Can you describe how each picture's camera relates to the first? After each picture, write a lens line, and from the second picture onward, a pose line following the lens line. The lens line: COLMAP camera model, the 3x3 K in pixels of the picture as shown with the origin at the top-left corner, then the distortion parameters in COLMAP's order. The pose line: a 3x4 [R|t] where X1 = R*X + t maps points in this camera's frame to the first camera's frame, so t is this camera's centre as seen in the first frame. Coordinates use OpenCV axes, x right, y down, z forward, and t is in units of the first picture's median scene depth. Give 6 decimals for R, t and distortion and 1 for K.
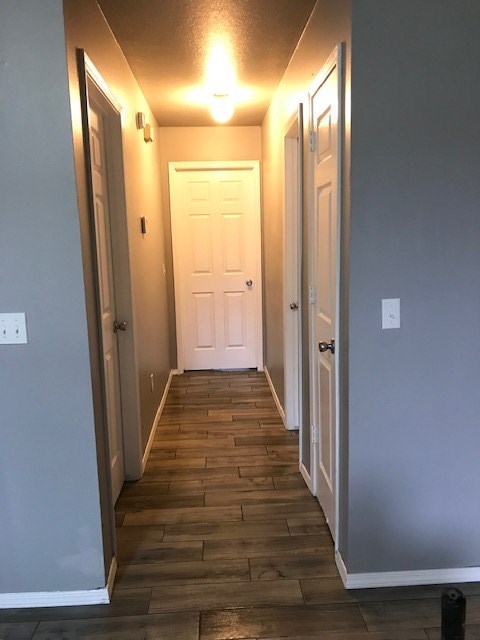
lens RADIAL K [[523.8, 0, 239.0], [0, 523.8, 324.7], [0, 0, 1]] dist [0.019072, 0.001960]
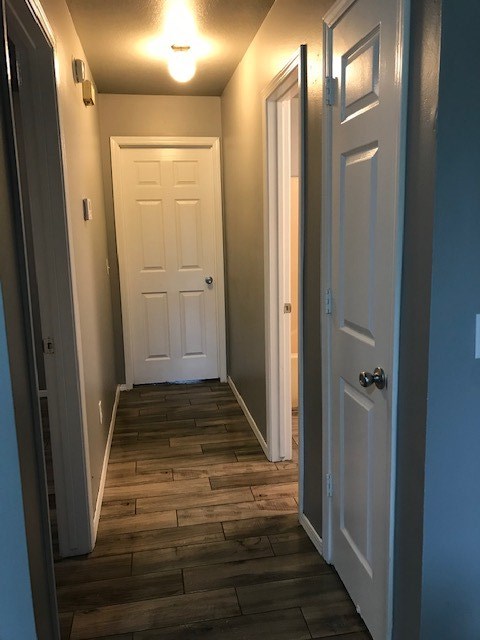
lens RADIAL K [[528.7, 0, 240.0], [0, 528.7, 320.0], [0, 0, 1]] dist [0.009930, 0.009454]
pose [[0.992259, -0.021160, 0.122368, -0.055453], [0.020801, 0.999775, 0.004212, -0.026466], [-0.122429, -0.001634, 0.992476, 0.199709]]
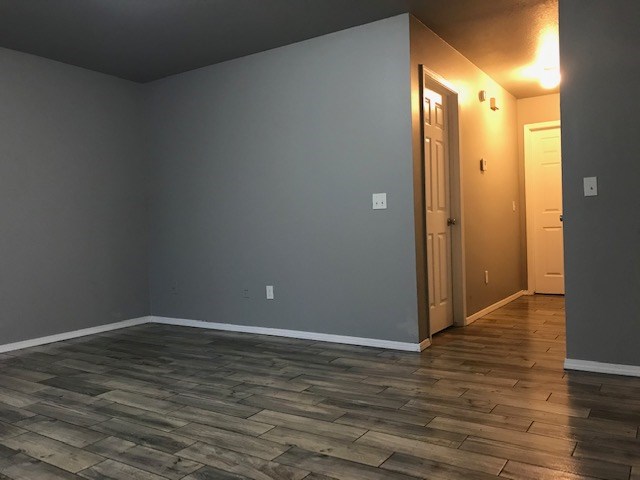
lens RADIAL K [[523.8, 0, 317.1], [0, 523.8, 239.1], [0, 0, 1]] dist [0.019072, 0.001960]
pose [[0.808321, 0.010716, -0.588645, 0.301374], [-0.088365, 0.990717, -0.103306, 0.202487], [0.582073, 0.135520, 0.801764, -0.401965]]
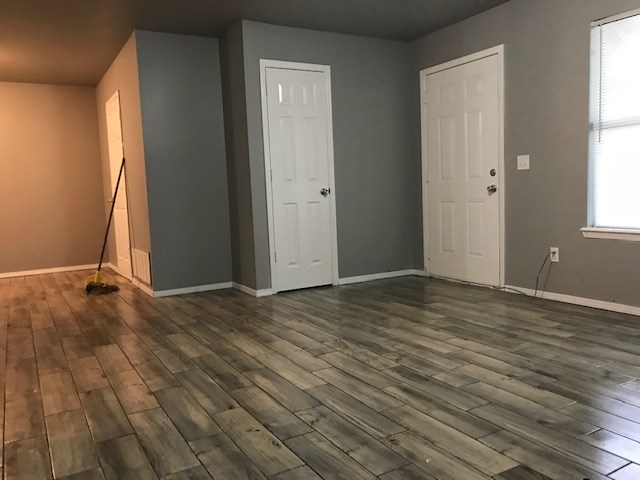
lens RADIAL K [[523.8, 0, 317.1], [0, 523.8, 239.1], [0, 0, 1]] dist [0.019072, 0.001960]
pose [[-0.459865, -0.044211, 0.886888, -0.802310], [0.202222, 0.967303, 0.153075, 0.075936], [-0.864656, 0.249742, -0.435888, 0.414997]]
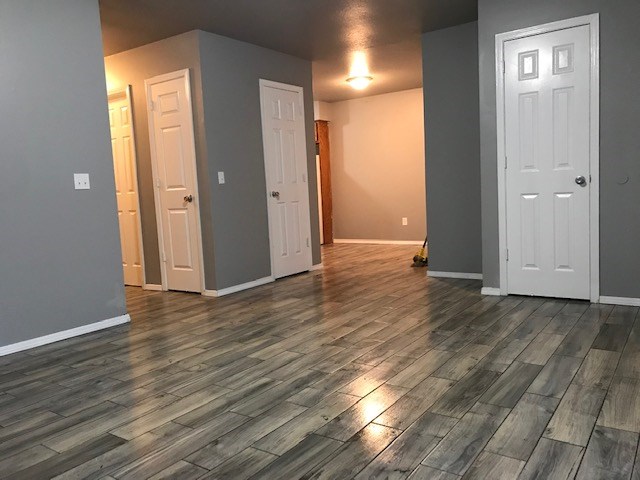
lens RADIAL K [[523.8, 0, 317.1], [0, 523.8, 239.1], [0, 0, 1]] dist [0.019072, 0.001960]
pose [[0.608747, -0.083497, 0.788958, -0.775001], [0.172380, 0.984609, -0.028803, 0.226431], [-0.774411, 0.153534, 0.613772, -0.460514]]
